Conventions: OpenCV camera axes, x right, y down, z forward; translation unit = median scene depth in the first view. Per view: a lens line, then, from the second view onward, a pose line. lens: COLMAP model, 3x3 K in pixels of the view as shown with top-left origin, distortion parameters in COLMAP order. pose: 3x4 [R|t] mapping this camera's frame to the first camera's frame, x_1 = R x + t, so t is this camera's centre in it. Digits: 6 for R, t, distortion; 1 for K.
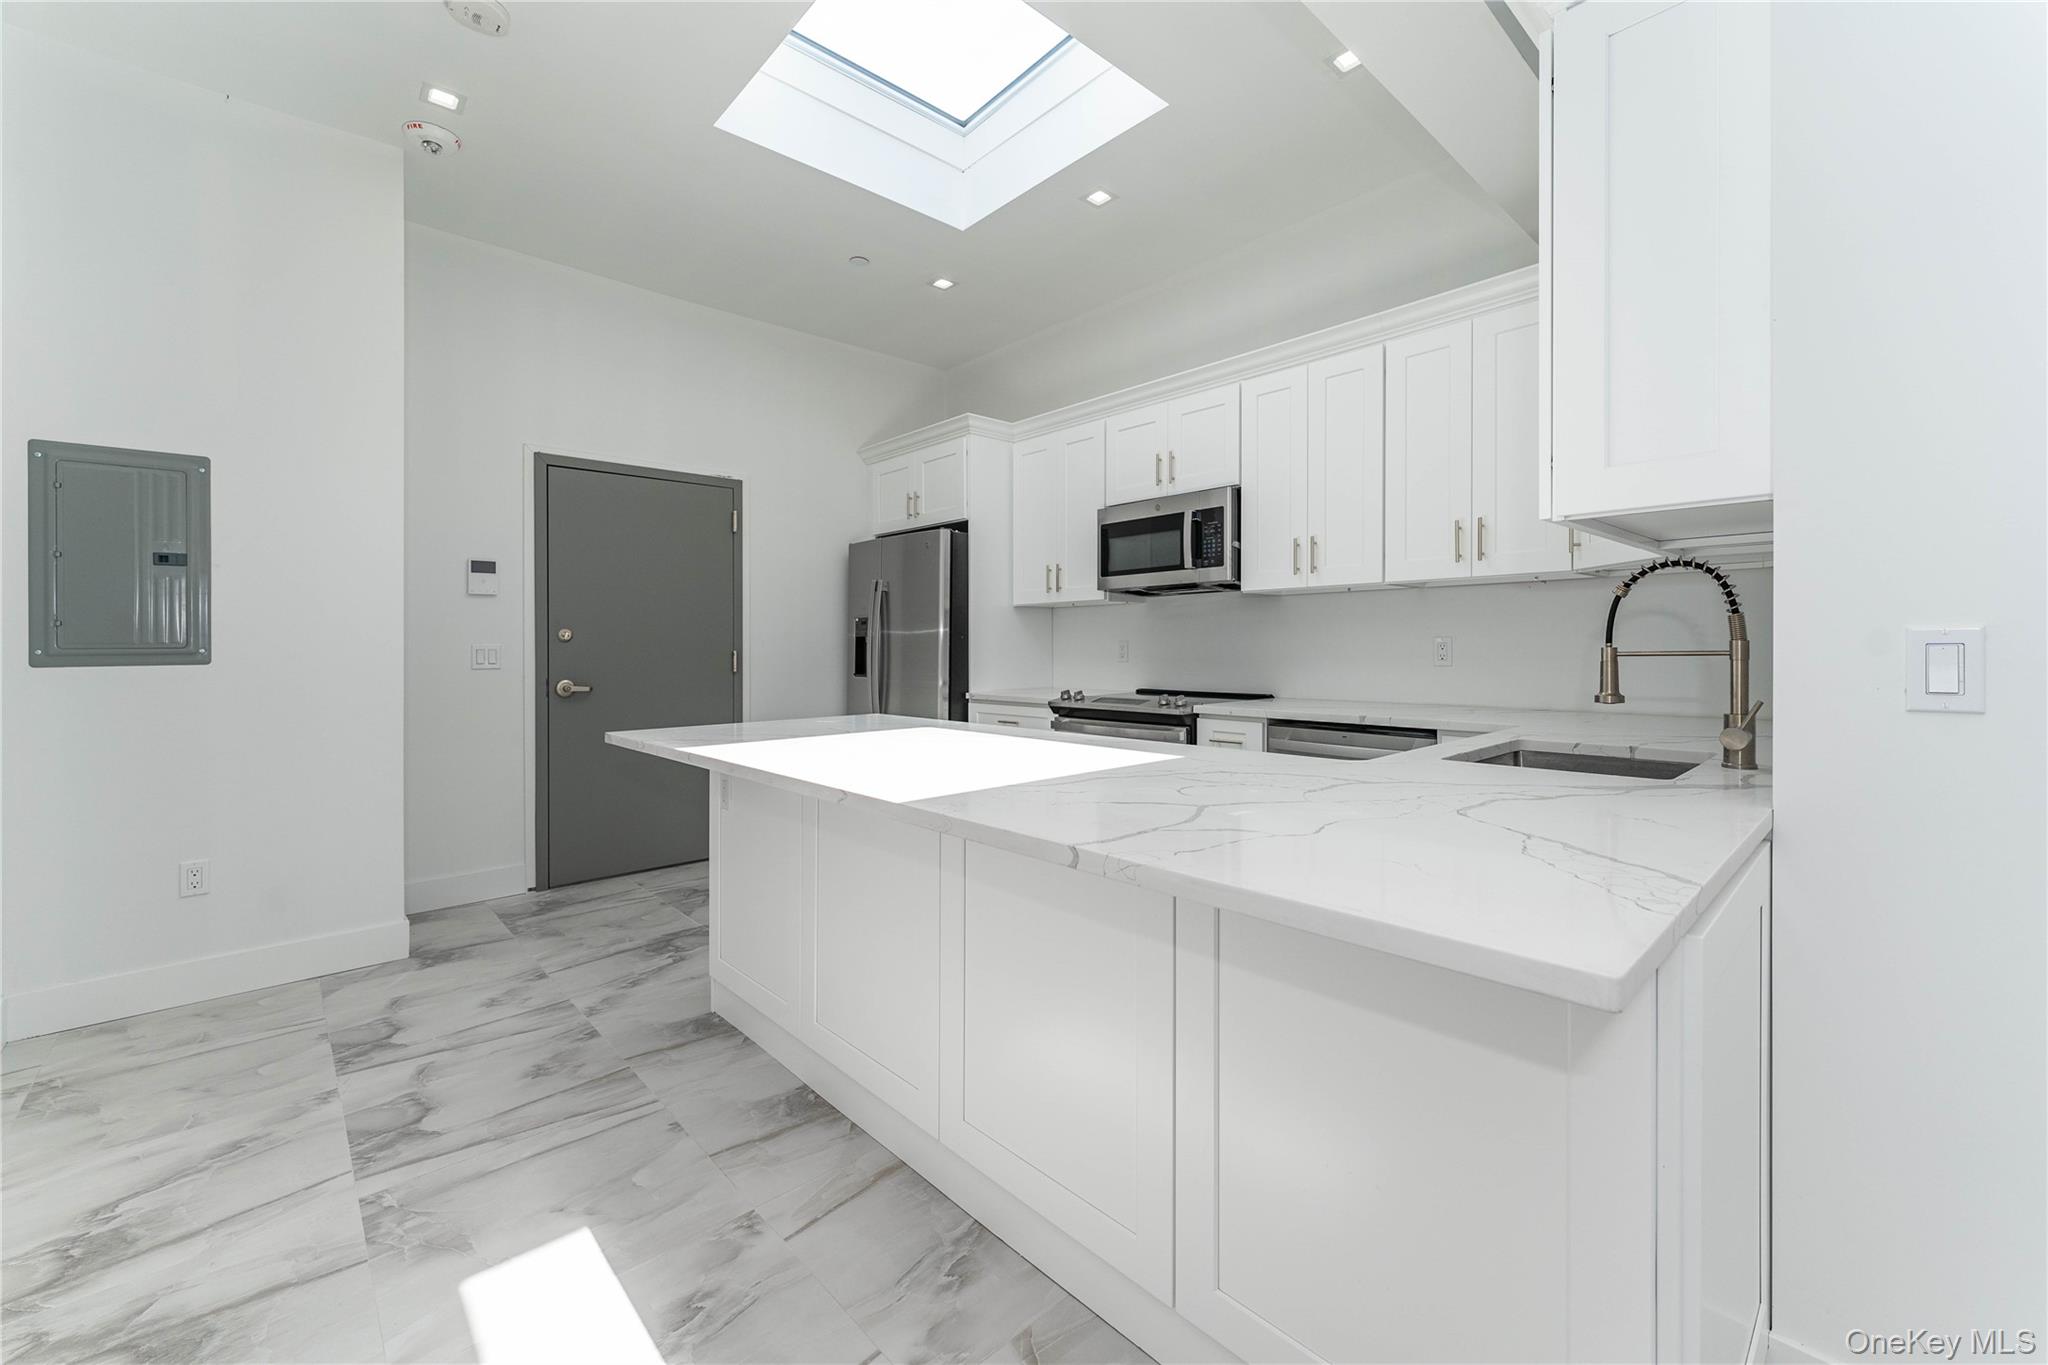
lens RADIAL K [[828.2, 0, 1007.2], [0, 828.2, 637.5], [0, 0, 1]] dist [-0.000976, 0.000139]
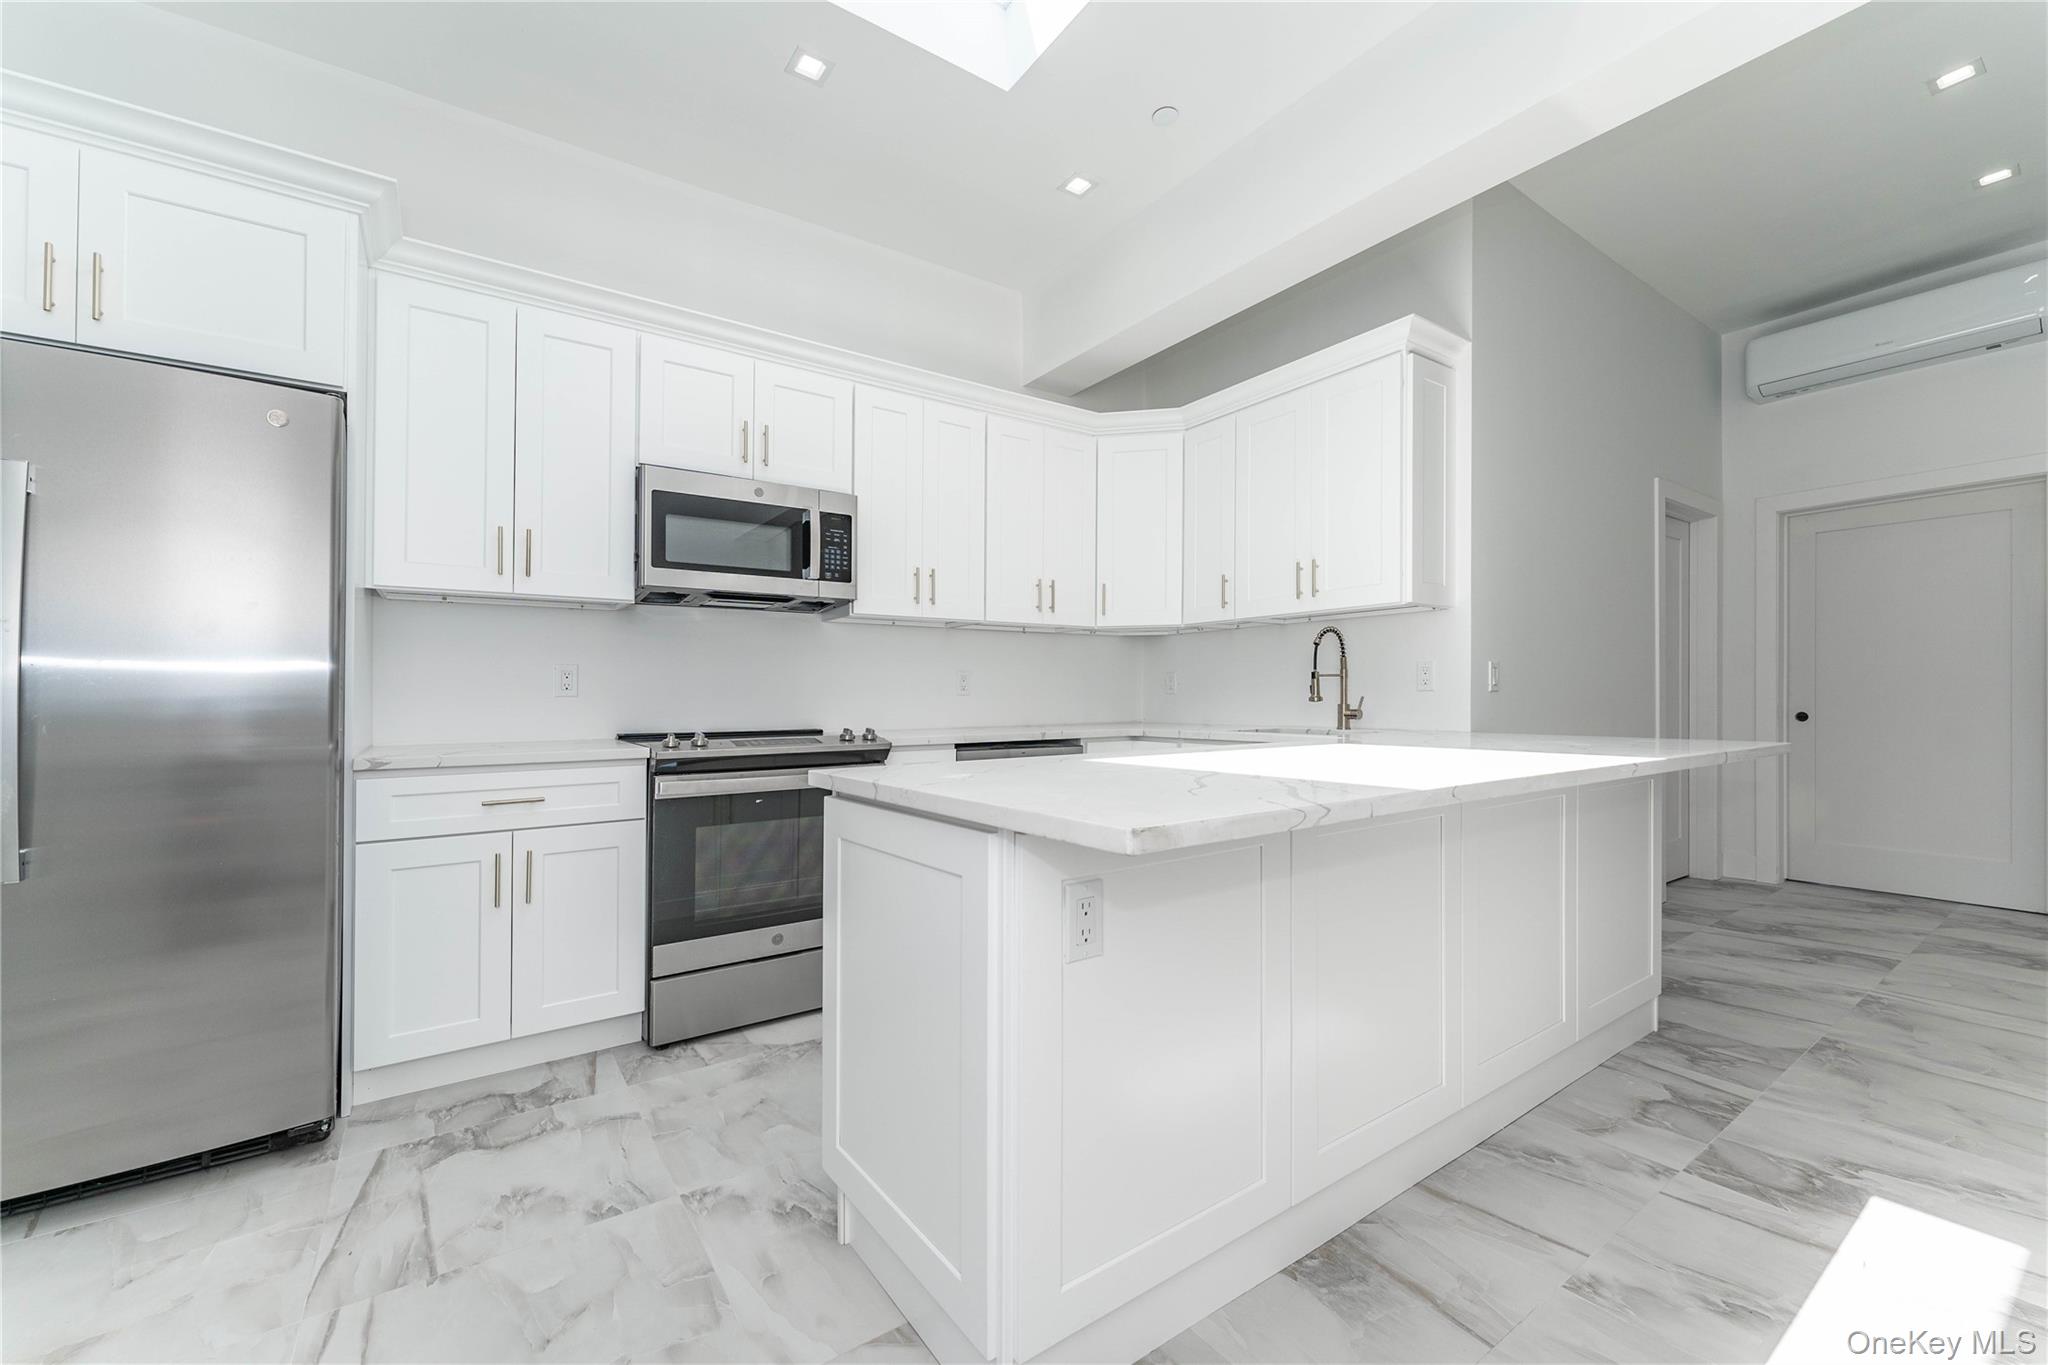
lens RADIAL K [[828.2, 0, 1033.5], [0, 828.2, 696.7], [0, 0, 1]] dist [-0.000976, 0.000139]
pose [[0.110044, 0.010255, 0.993874, -0.544290], [-0.002743, 0.999946, -0.010014, 0.040248], [-0.993923, -0.001624, 0.110066, 0.644789]]
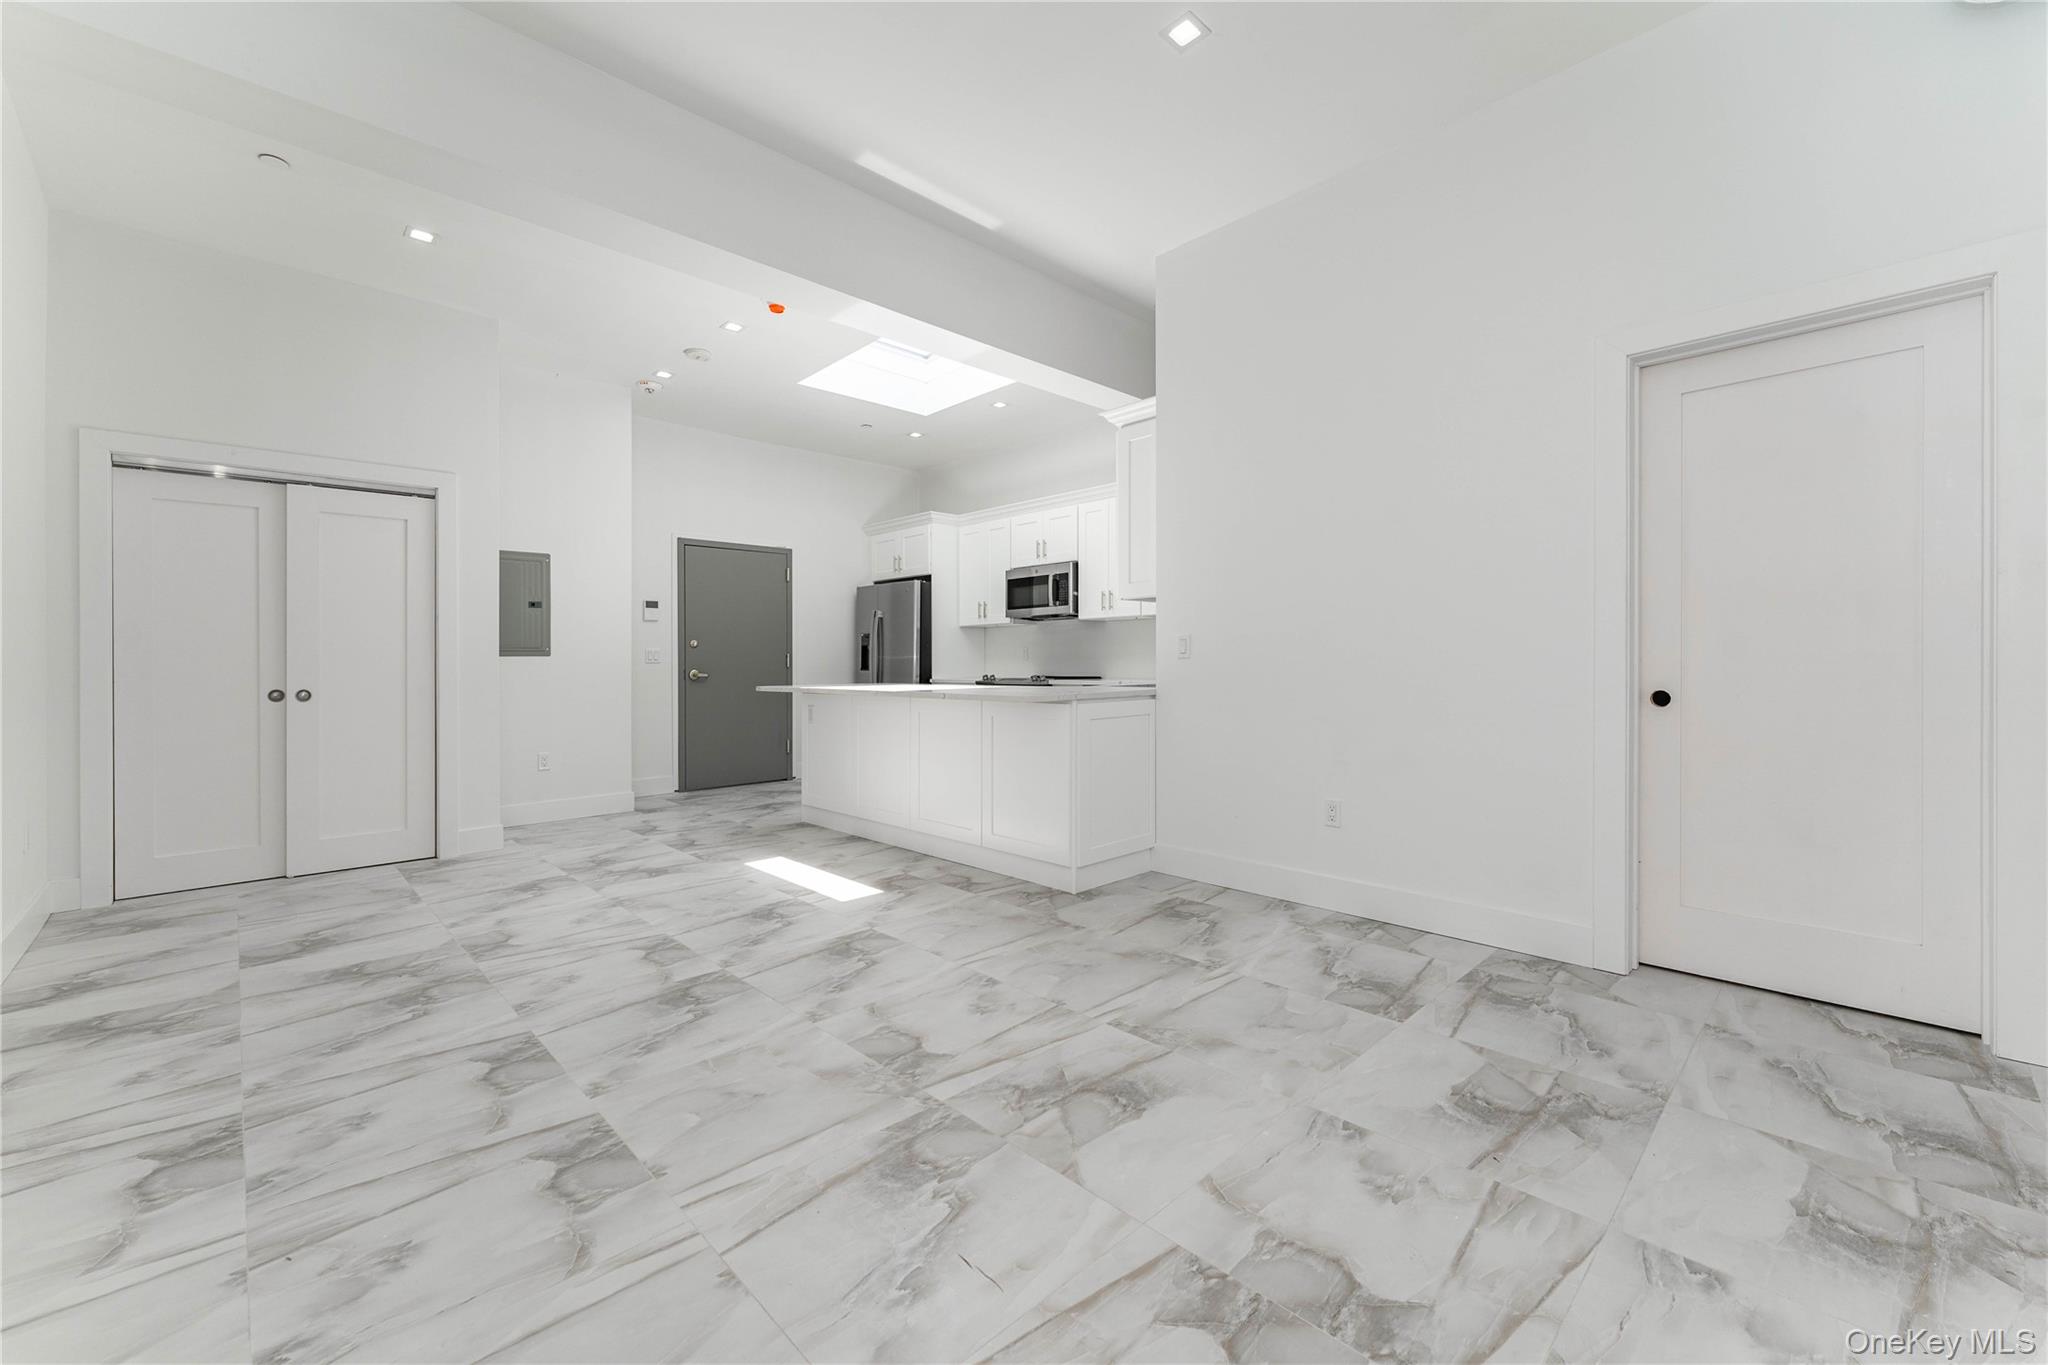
lens RADIAL K [[828.2, 0, 1001.8], [0, 828.2, 662.2], [0, 0, 1]] dist [-0.000976, 0.000139]
pose [[0.999909, 0.000201, 0.013489, 0.081636], [-0.000314, 0.999965, 0.008400, 0.021745], [-0.013487, -0.008403, 0.999874, -0.750873]]
